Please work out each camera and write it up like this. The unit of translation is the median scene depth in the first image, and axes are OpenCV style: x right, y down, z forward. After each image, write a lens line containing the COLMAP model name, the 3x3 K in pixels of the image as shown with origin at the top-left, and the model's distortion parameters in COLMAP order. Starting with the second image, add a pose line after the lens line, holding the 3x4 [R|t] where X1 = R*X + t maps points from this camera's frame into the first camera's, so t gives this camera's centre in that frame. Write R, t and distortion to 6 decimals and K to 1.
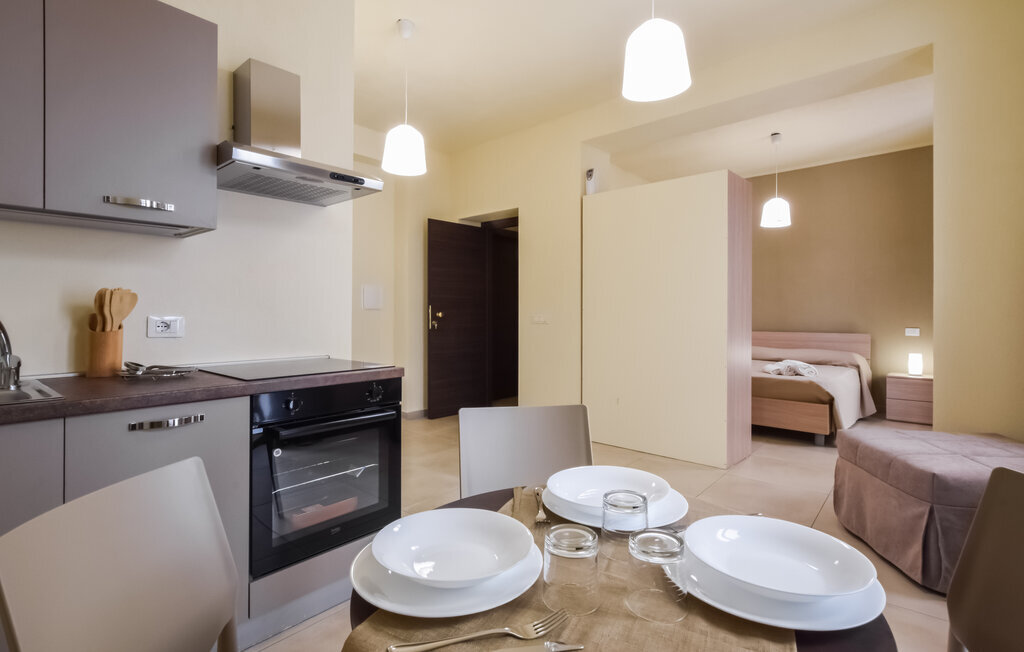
lens RADIAL K [[477.9, 0, 512.0], [0, 477.9, 326.0], [0, 0, 1]] dist [0.000661, -0.000035]
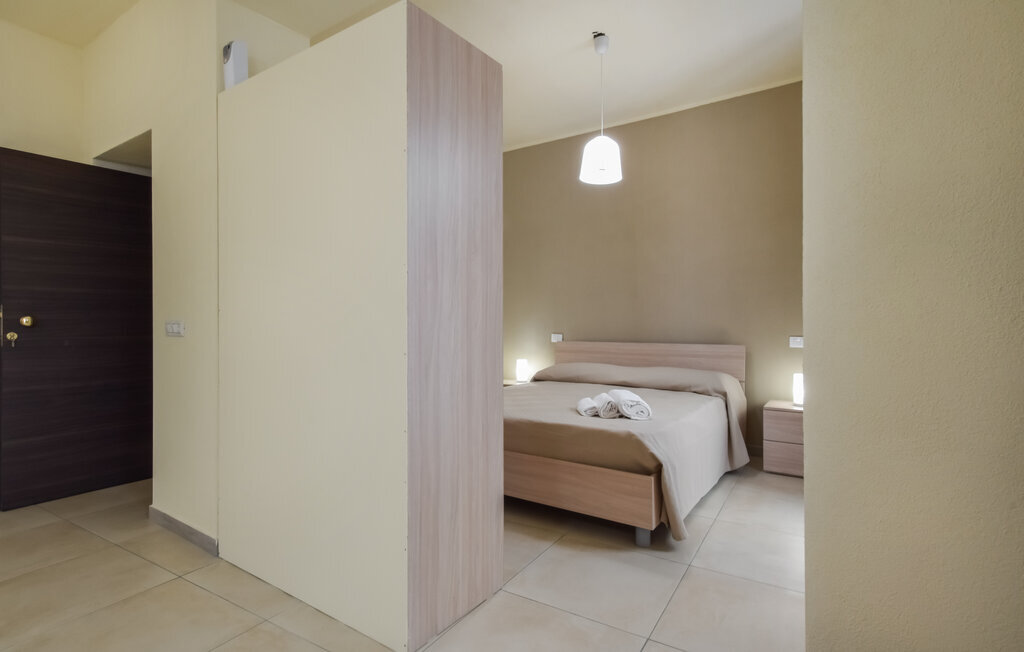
lens RADIAL K [[489.9, 0, 512.0], [0, 489.9, 326.0], [0, 0, 1]] dist [-0.018302, -0.000079]
pose [[0.990244, -0.006048, 0.139210, 0.333554], [0.008069, 0.999870, -0.013954, -0.004669], [-0.139108, 0.014941, 0.990165, 0.360920]]
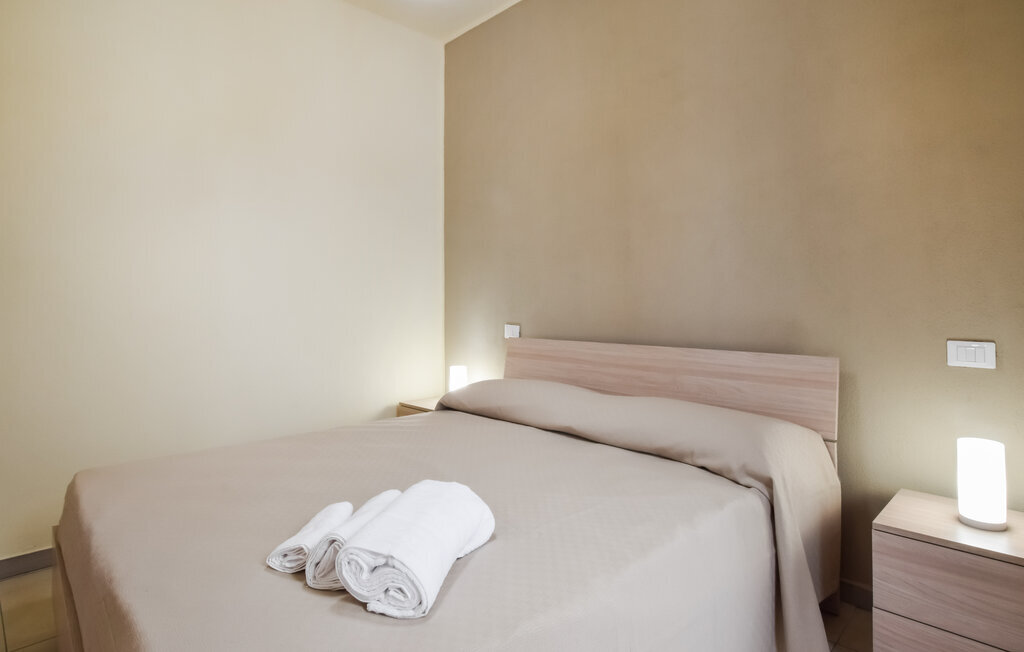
lens RADIAL K [[513.3, 0, 537.4], [0, 513.3, 312.7], [0, 0, 1]] dist [-0.024421, -0.000170]
pose [[0.999513, 0.001068, -0.031177, 0.606741], [-0.001503, 0.999902, -0.013928, -0.007942], [0.031160, 0.013968, 0.999417, 0.712807]]
